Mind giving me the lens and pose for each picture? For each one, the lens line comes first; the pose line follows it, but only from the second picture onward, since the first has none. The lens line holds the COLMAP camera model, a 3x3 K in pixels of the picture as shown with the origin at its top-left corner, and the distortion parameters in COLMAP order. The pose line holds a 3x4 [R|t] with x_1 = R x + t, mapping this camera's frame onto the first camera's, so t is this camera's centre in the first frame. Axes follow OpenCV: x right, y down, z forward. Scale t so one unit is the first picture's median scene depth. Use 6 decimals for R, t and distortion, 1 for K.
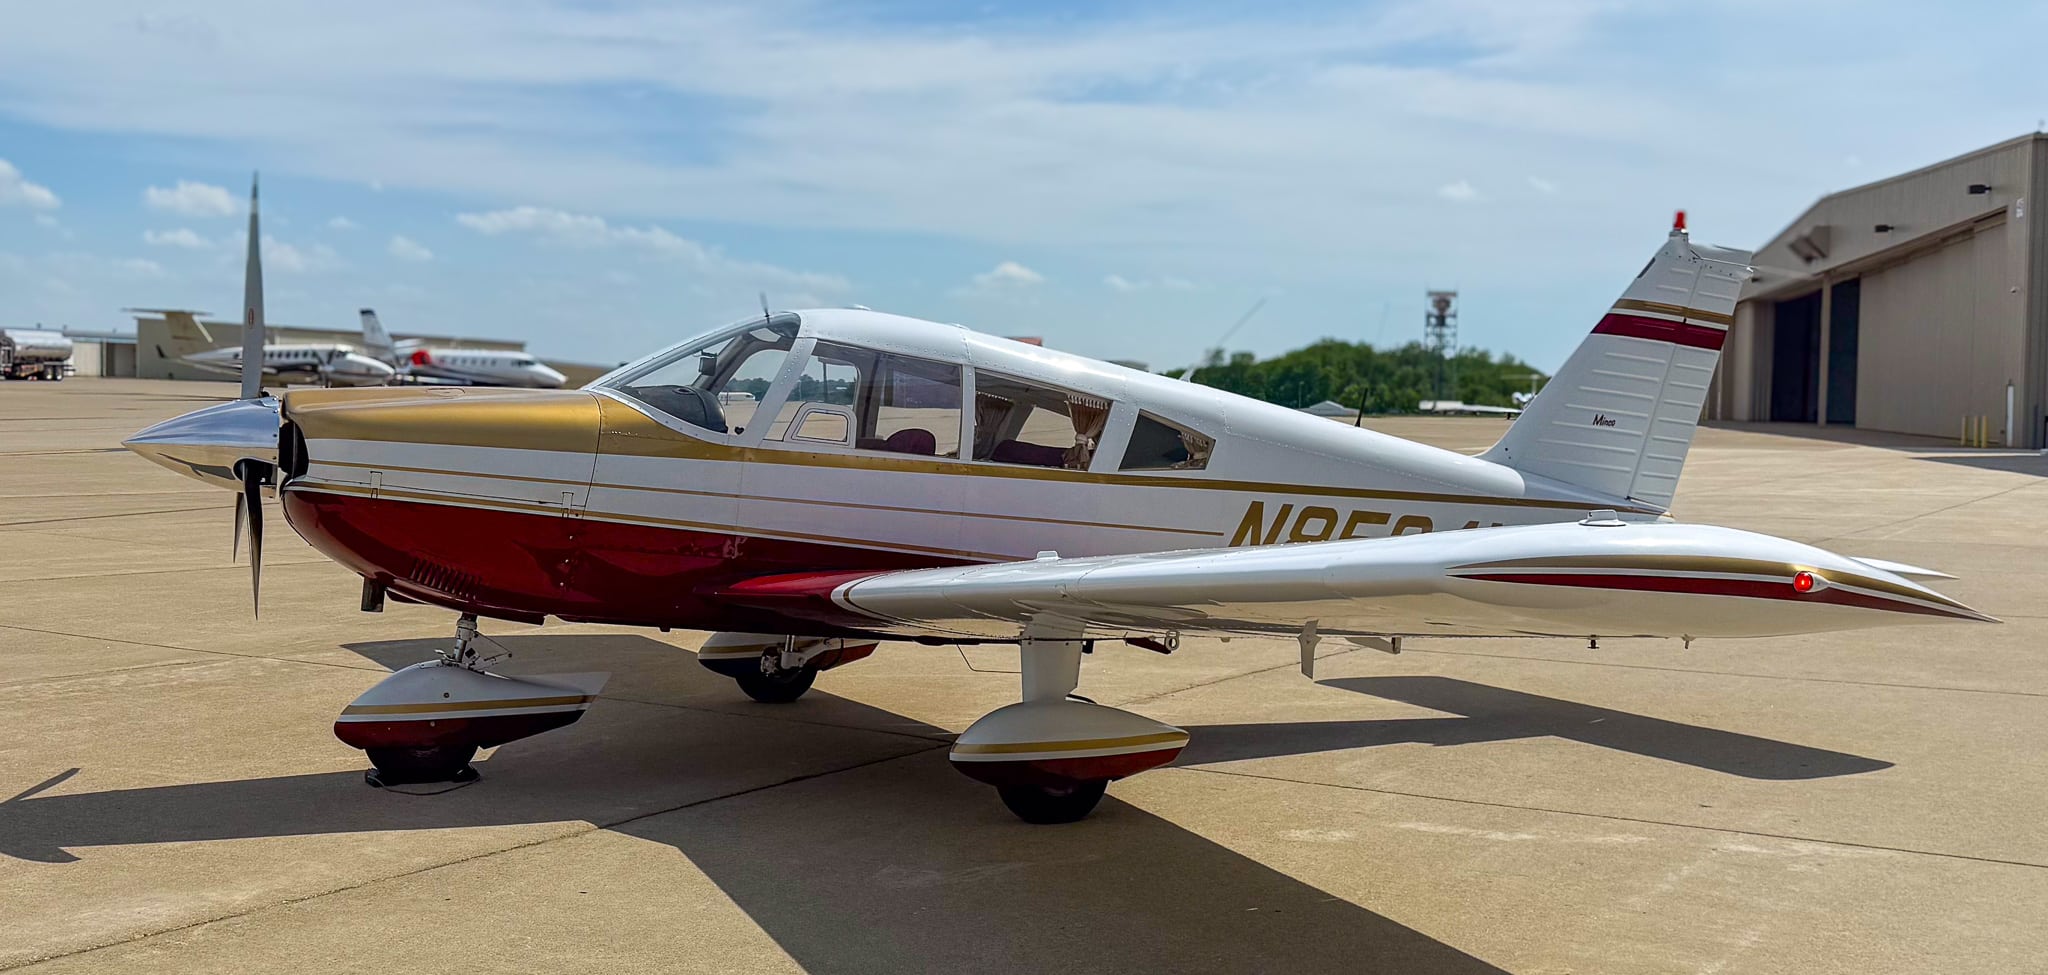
lens RADIAL K [[1971.0, 0, 1024.0], [0, 1971.0, 487.5], [0, 0, 1]] dist [0.103347, -0.010148]
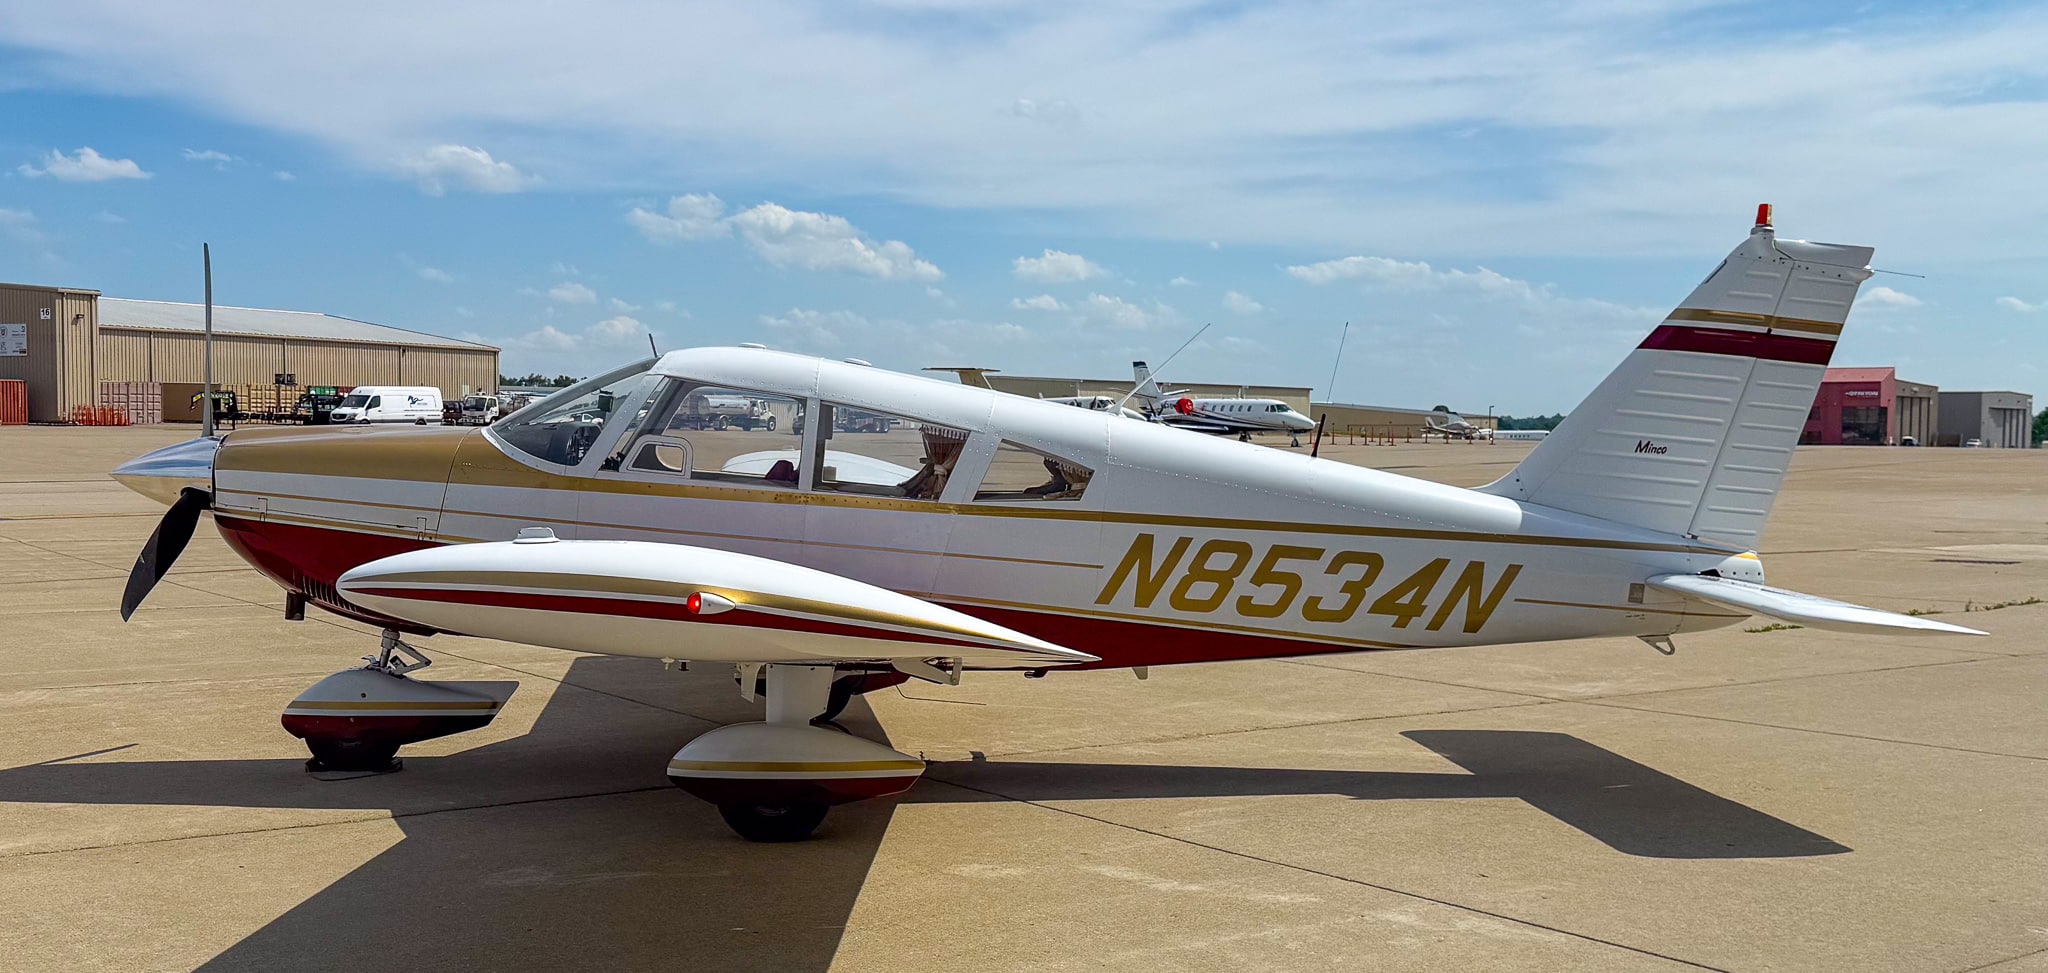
lens RADIAL K [[1968.1, 0, 1025.1], [0, 1968.1, 545.0], [0, 0, 1]] dist [0.209981, -0.512017]
pose [[0.917500, 0.011147, -0.397580, 0.427040], [-0.008416, 0.999927, 0.008613, 0.004492], [0.397647, -0.004556, 0.917527, 0.085315]]
